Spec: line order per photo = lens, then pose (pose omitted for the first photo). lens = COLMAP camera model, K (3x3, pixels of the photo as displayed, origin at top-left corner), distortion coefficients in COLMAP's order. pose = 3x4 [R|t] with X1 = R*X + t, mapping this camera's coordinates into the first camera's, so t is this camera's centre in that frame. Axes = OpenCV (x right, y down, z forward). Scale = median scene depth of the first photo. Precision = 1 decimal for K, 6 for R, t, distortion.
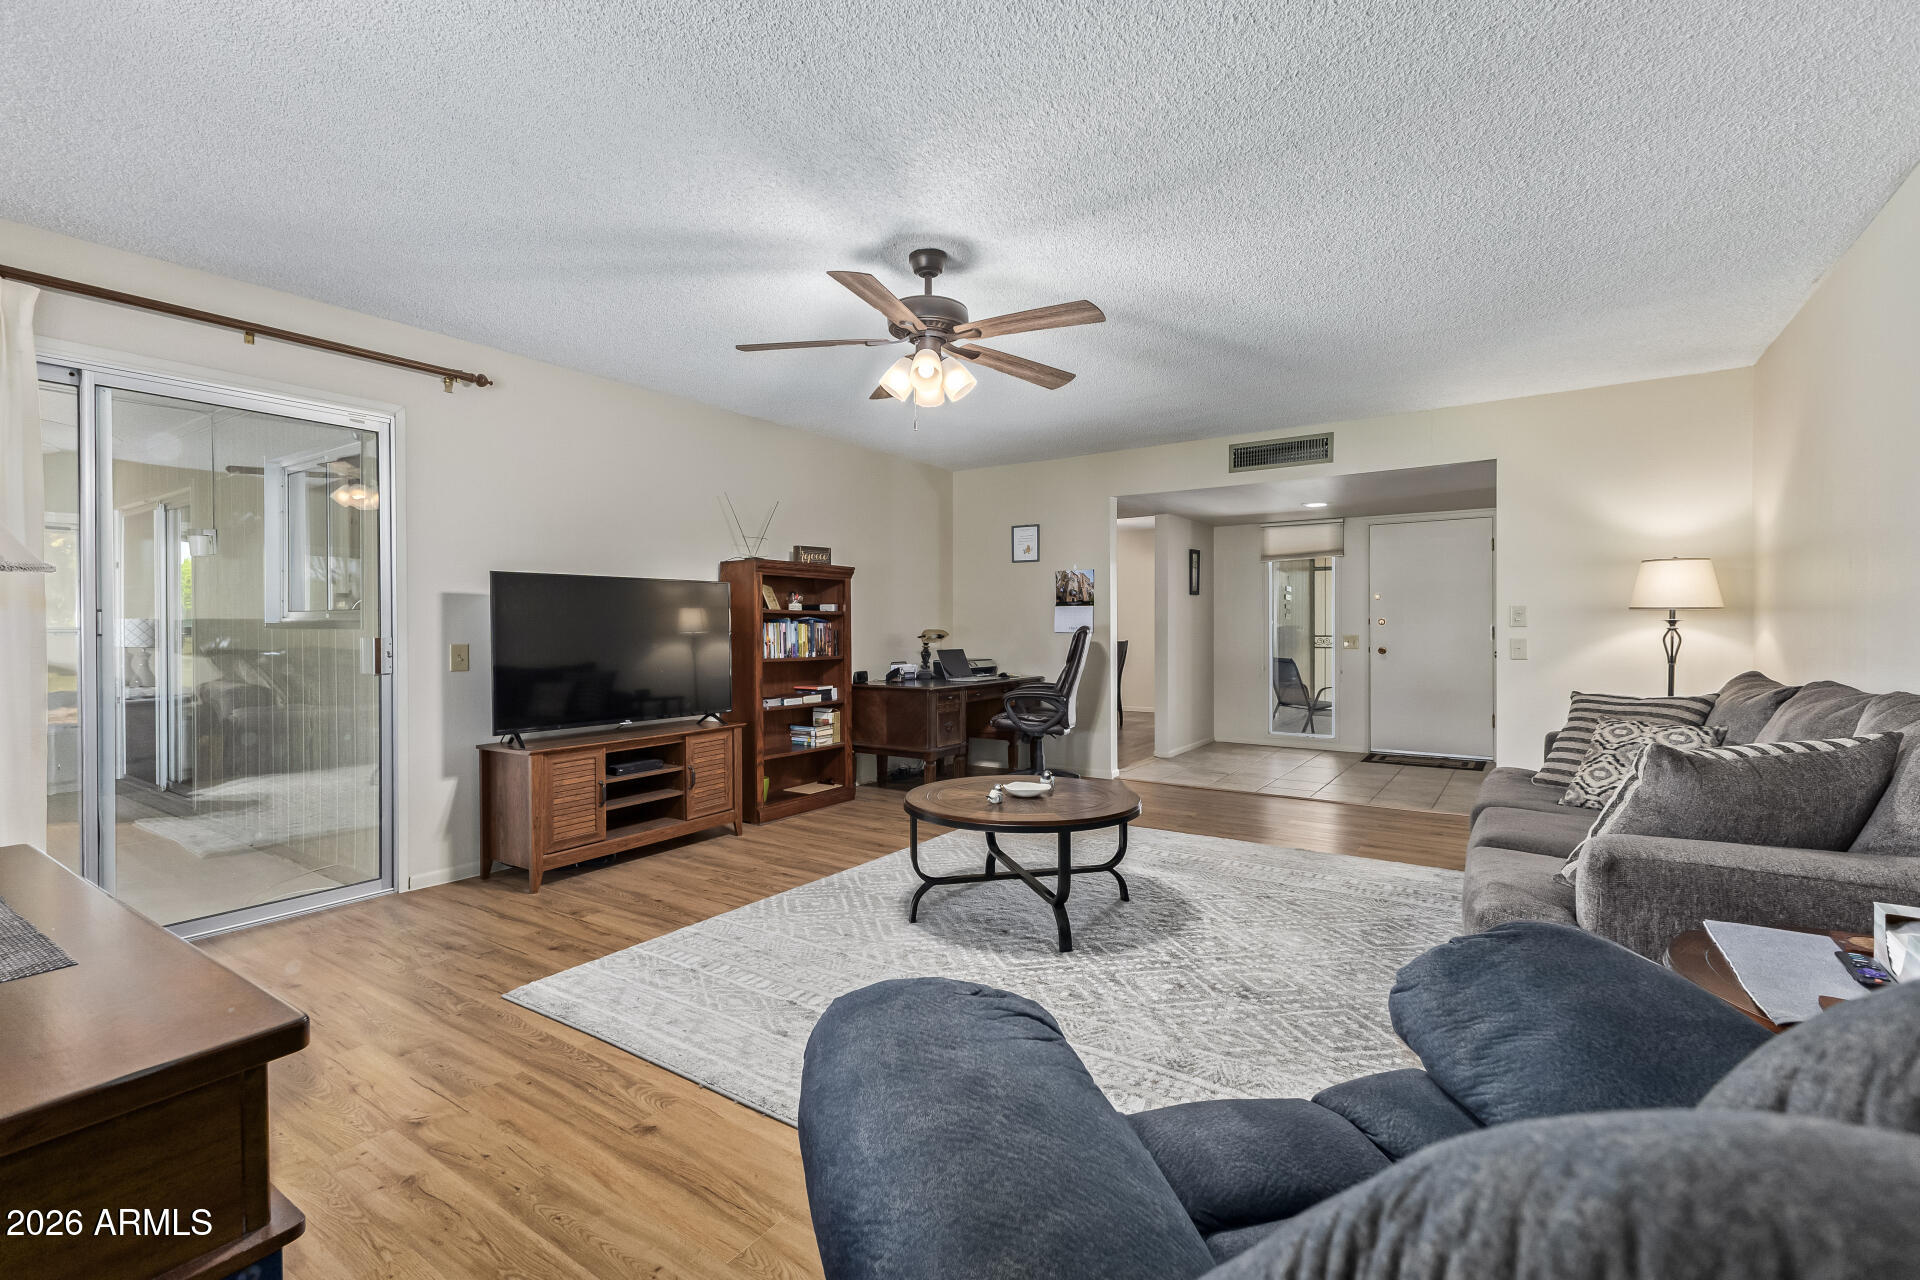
lens RADIAL K [[846.0, 0, 949.3], [0, 846.0, 632.8], [0, 0, 1]] dist [0.011424, -0.001398]
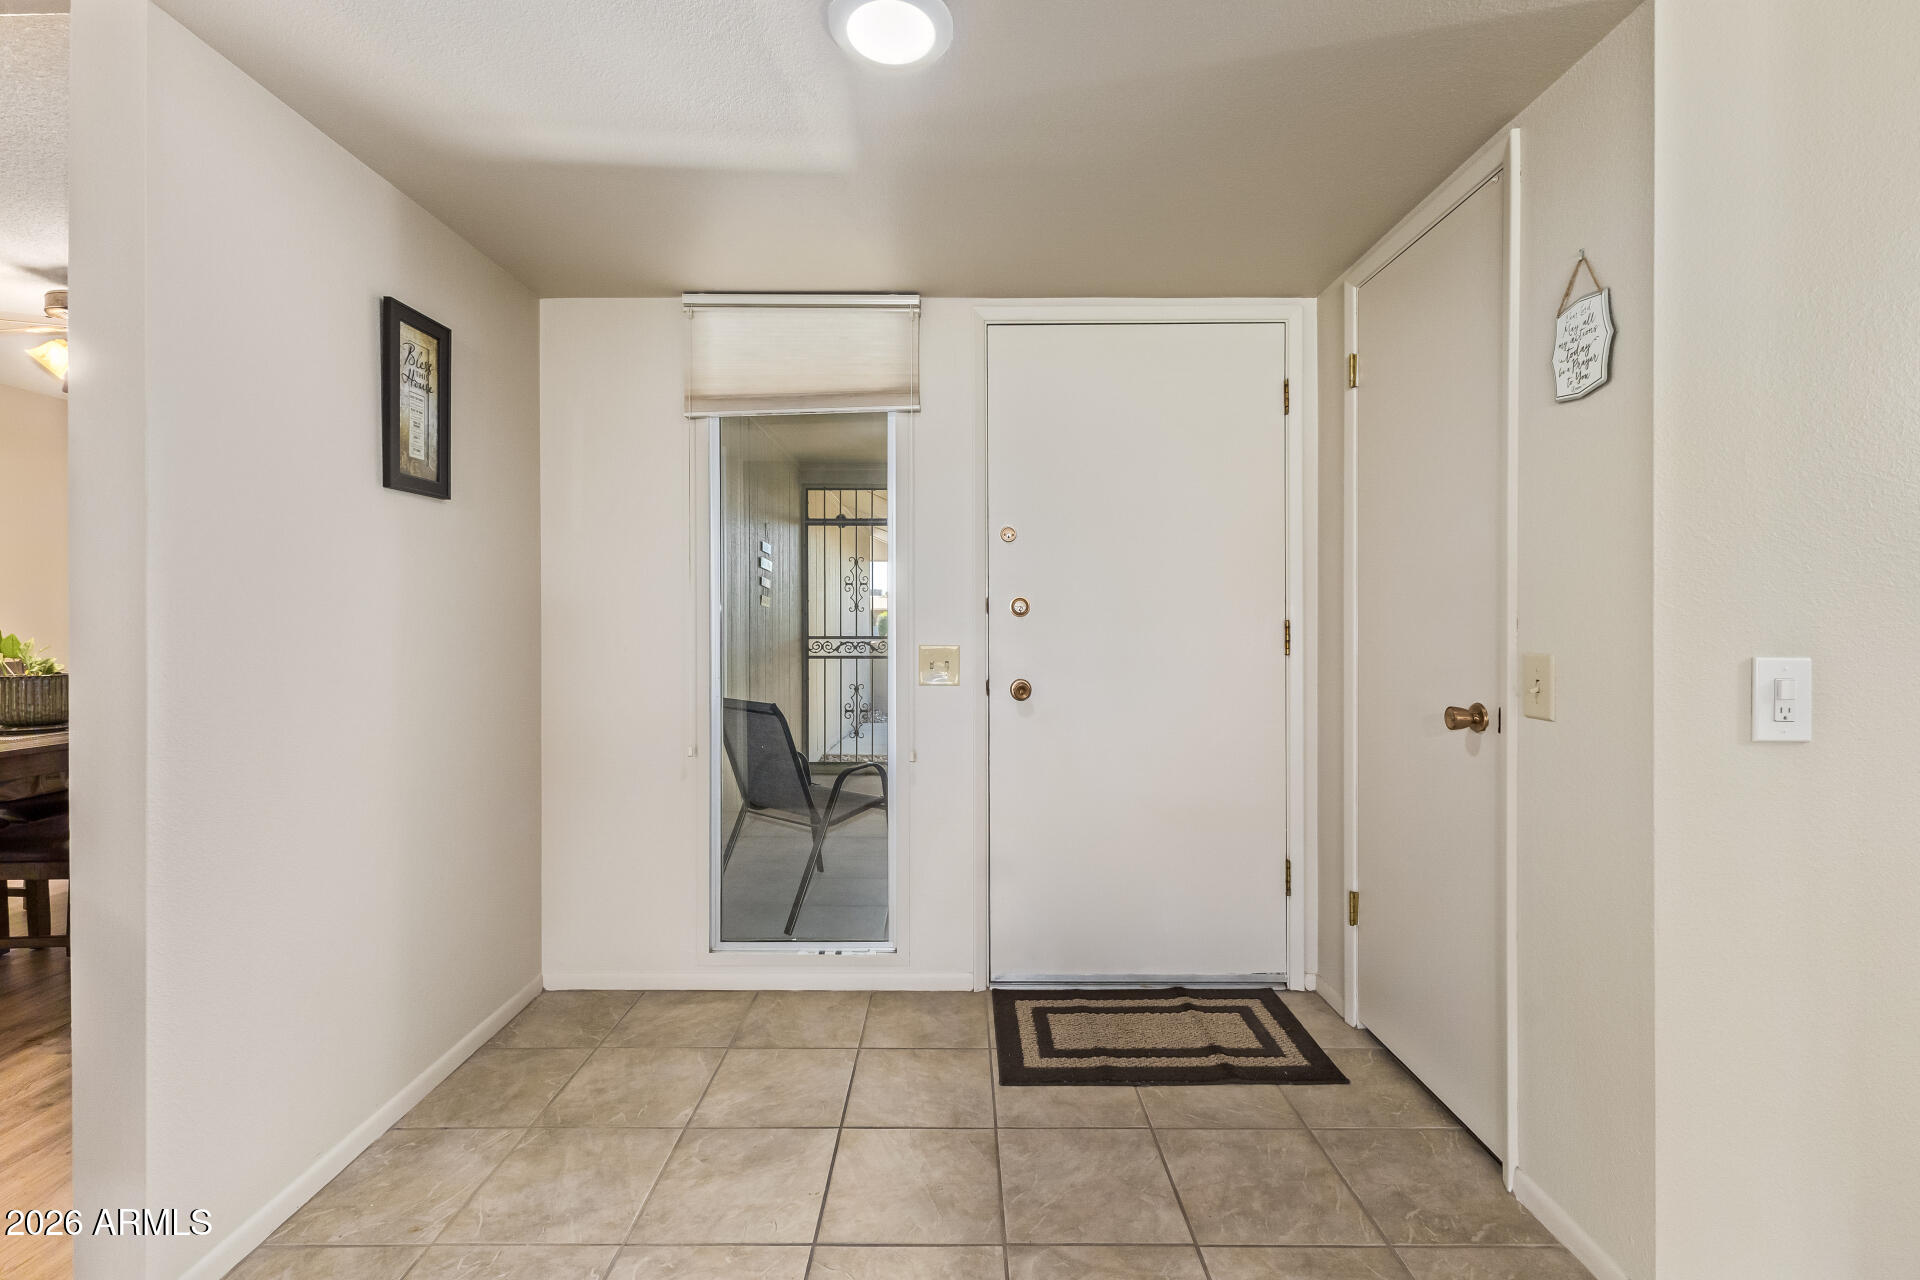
lens RADIAL K [[846.0, 0, 954.2], [0, 846.0, 623.2], [0, 0, 1]] dist [0.011424, -0.001398]
pose [[0.825032, 0.002896, 0.565079, 0.465978], [0.000217, 0.999985, -0.005441, -0.006529], [-0.565086, 0.004611, 0.825019, 1.168027]]
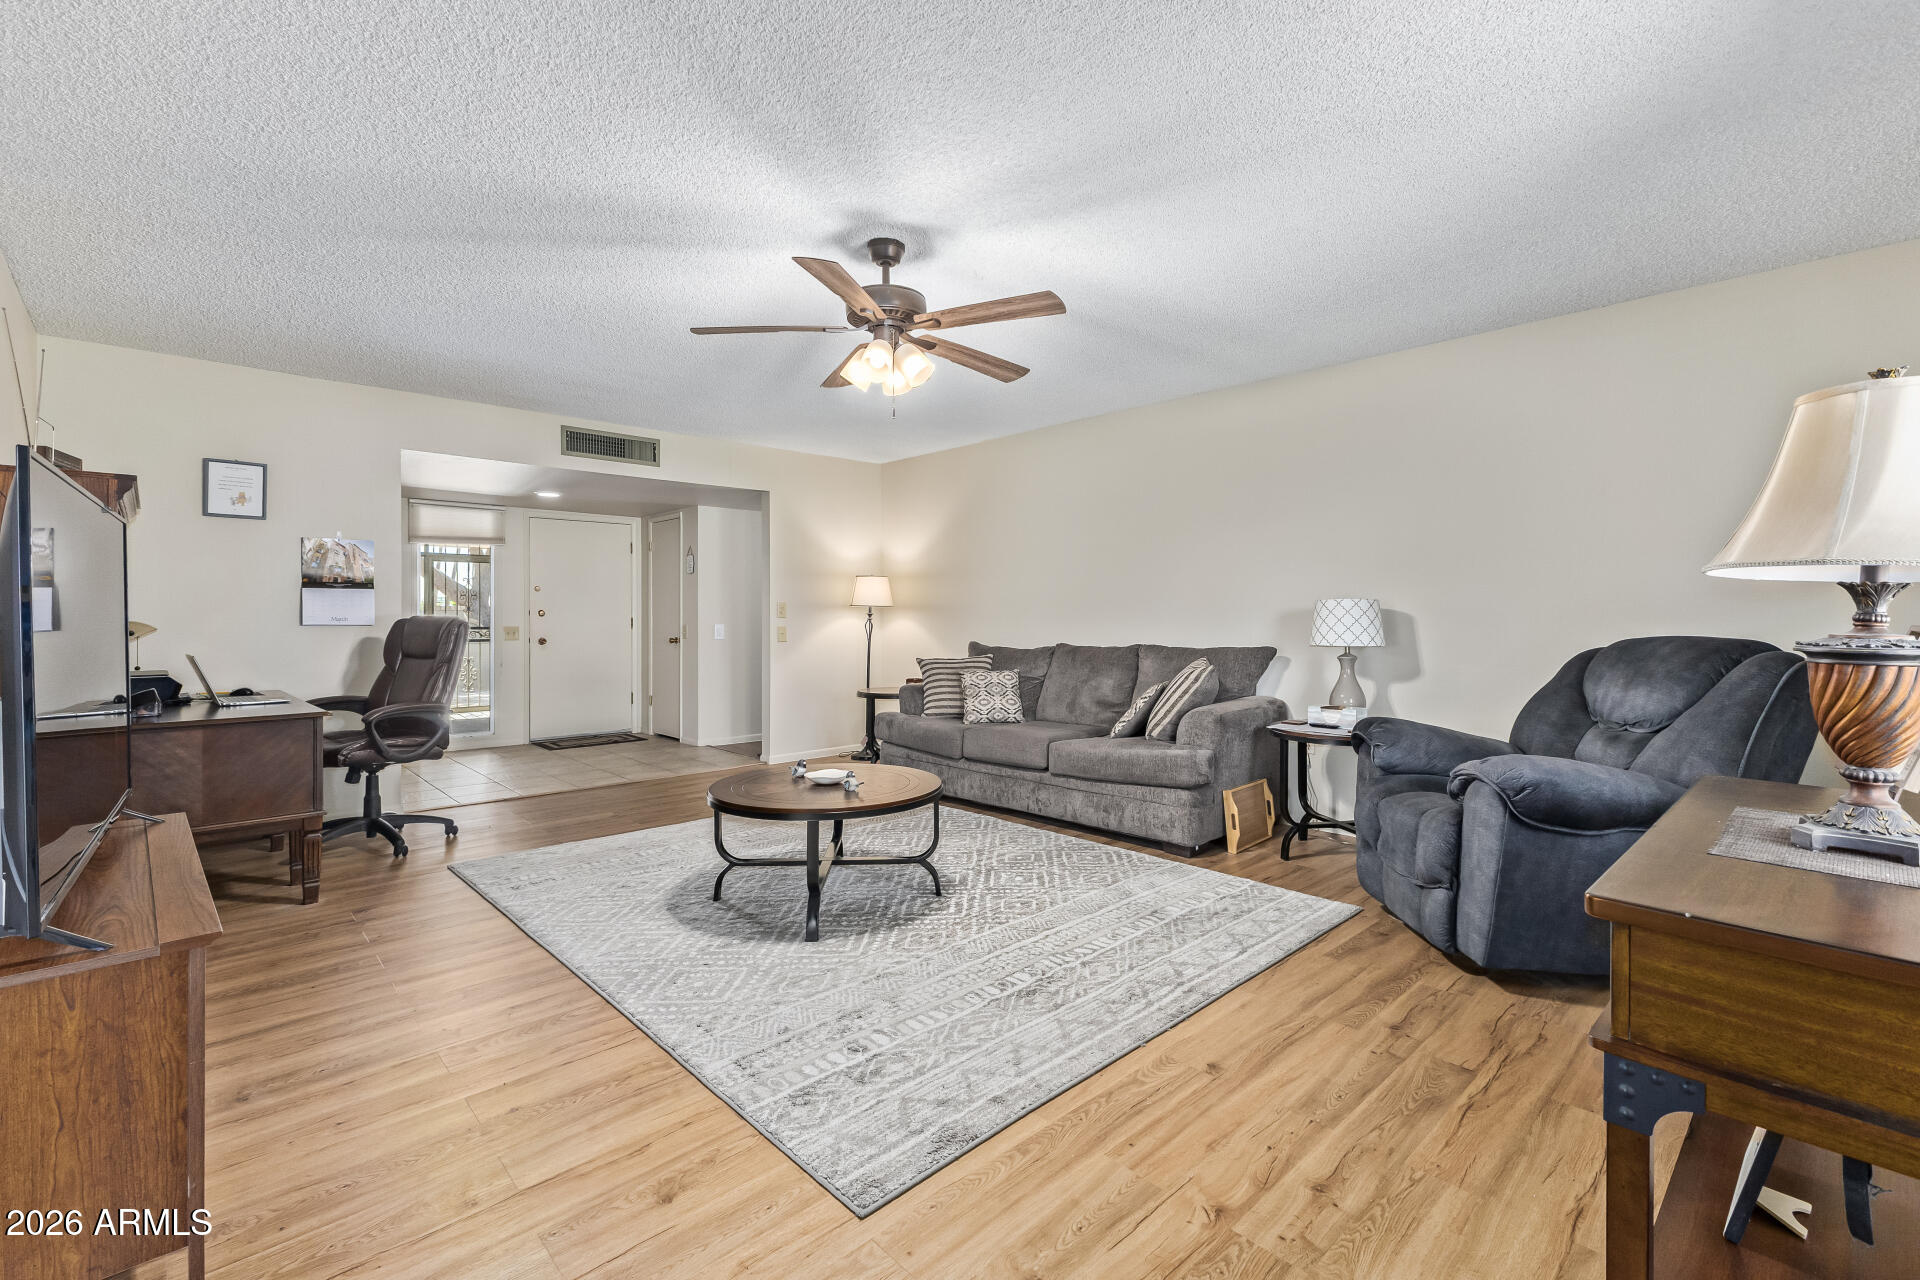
lens RADIAL K [[846.0, 0, 971.0], [0, 846.0, 620.3], [0, 0, 1]] dist [0.011424, -0.001398]
pose [[0.206217, -0.002206, 0.978504, -0.625225], [0.005700, 0.999983, 0.001053, -0.002955], [-0.978490, 0.005361, 0.206226, 0.445713]]
